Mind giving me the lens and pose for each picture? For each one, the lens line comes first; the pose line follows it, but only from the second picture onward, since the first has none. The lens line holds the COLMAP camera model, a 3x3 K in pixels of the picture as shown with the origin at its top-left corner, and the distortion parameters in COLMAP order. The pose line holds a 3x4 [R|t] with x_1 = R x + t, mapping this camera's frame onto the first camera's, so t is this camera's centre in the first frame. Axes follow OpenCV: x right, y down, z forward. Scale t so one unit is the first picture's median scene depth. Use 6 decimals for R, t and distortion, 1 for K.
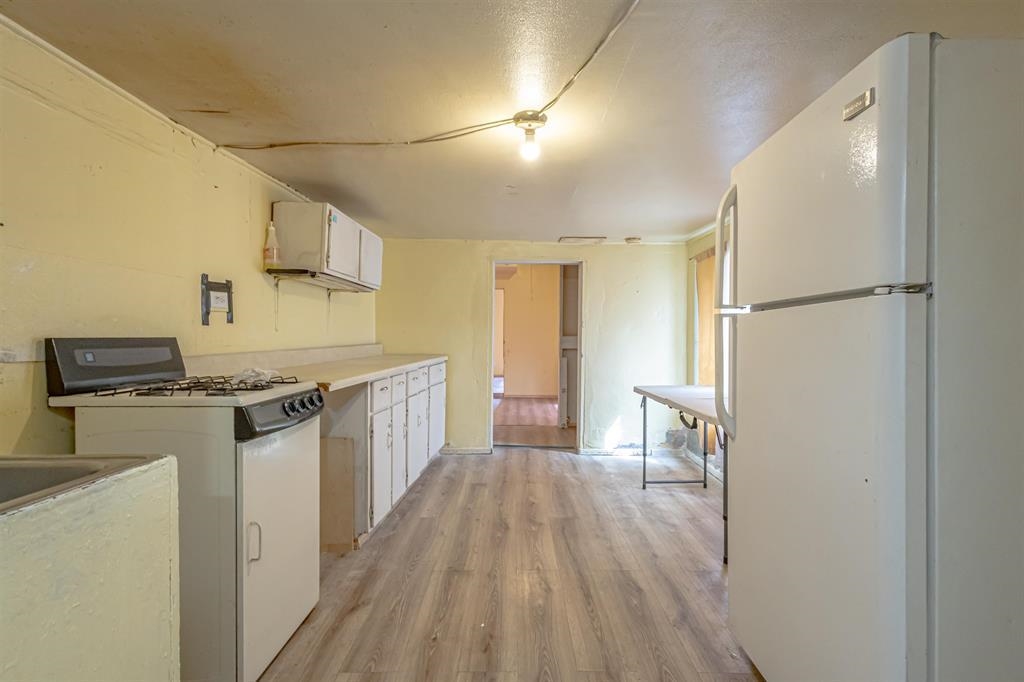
lens RADIAL K [[468.3, 0, 513.4], [0, 468.3, 339.2], [0, 0, 1]] dist [0.007221, -0.000450]
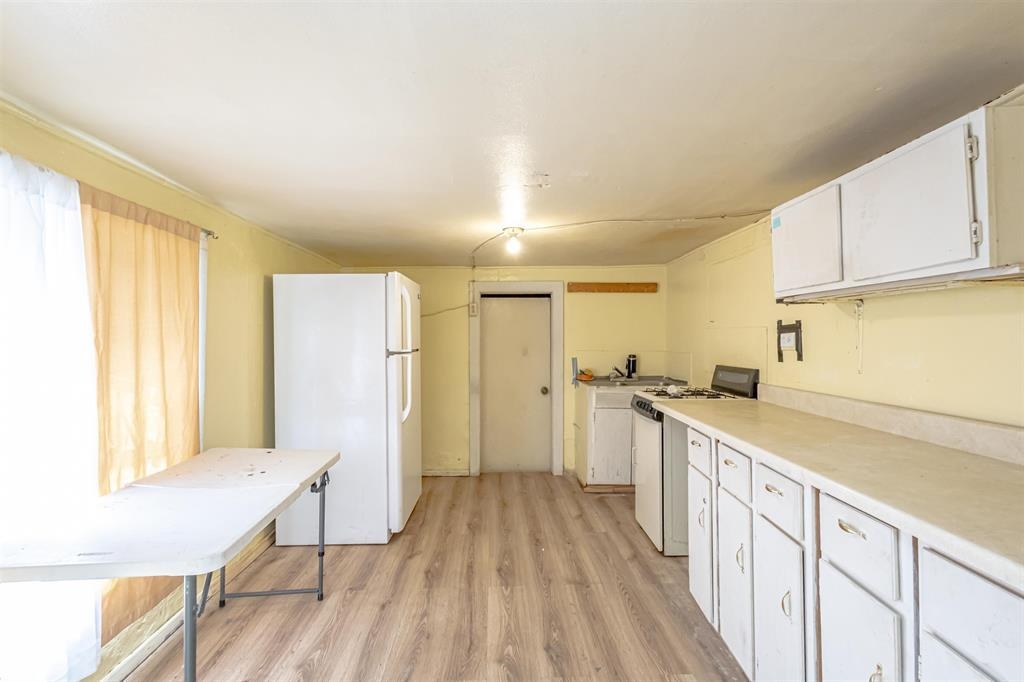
lens RADIAL K [[468.3, 0, 513.4], [0, 468.3, 339.2], [0, 0, 1]] dist [0.007221, -0.000450]
pose [[-0.998996, -0.000548, -0.044799, 0.086009], [-0.000828, 0.999980, 0.006242, -0.090337], [0.044795, 0.006273, -0.998977, 2.073583]]
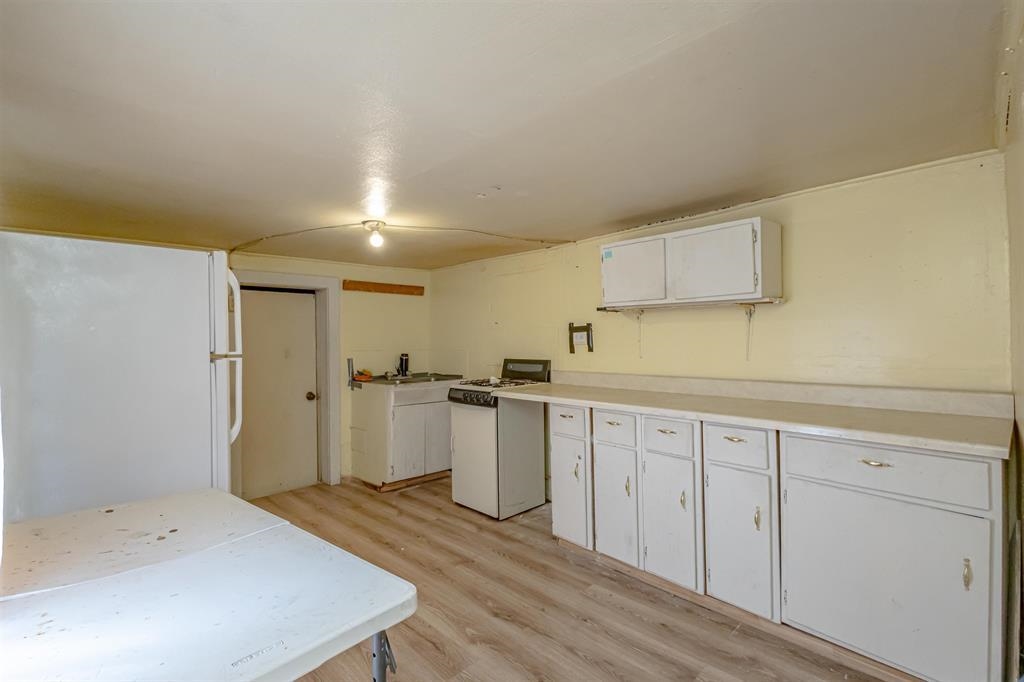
lens RADIAL K [[468.3, 0, 513.4], [0, 468.3, 339.2], [0, 0, 1]] dist [0.007221, -0.000450]
pose [[-0.696840, 0.004129, -0.717214, 0.647332], [0.003757, 0.999991, 0.002107, -0.079620], [0.717216, -0.001226, -0.696849, 1.907439]]
